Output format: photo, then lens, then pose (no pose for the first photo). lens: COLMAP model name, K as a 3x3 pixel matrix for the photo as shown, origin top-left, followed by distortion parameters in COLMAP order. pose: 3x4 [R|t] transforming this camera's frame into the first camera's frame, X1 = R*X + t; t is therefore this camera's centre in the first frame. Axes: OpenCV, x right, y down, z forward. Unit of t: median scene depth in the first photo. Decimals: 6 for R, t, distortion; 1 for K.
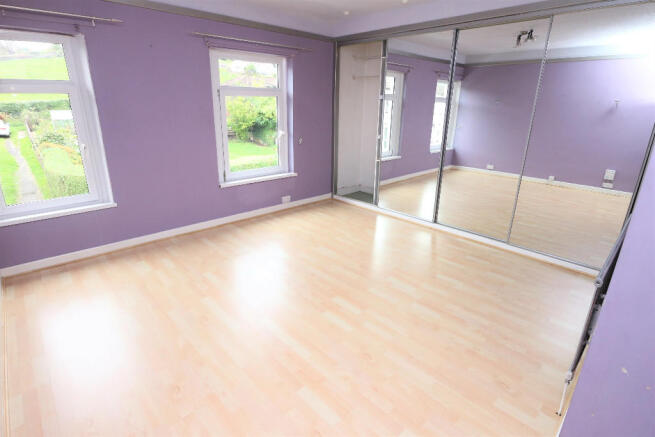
lens RADIAL K [[332.1, 0, 323.9], [0, 332.1, 209.9], [0, 0, 1]] dist [-0.025314, 0.000417]
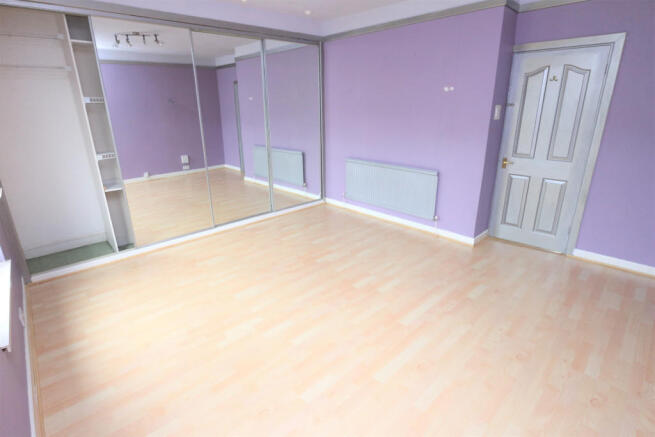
lens RADIAL K [[332.1, 0, 323.9], [0, 332.1, 209.9], [0, 0, 1]] dist [-0.025314, 0.000417]
pose [[0.013803, -0.315744, 0.948744, -0.623665], [0.324012, 0.899050, 0.294492, -0.208784], [-0.945952, 0.303340, 0.114715, 0.617060]]
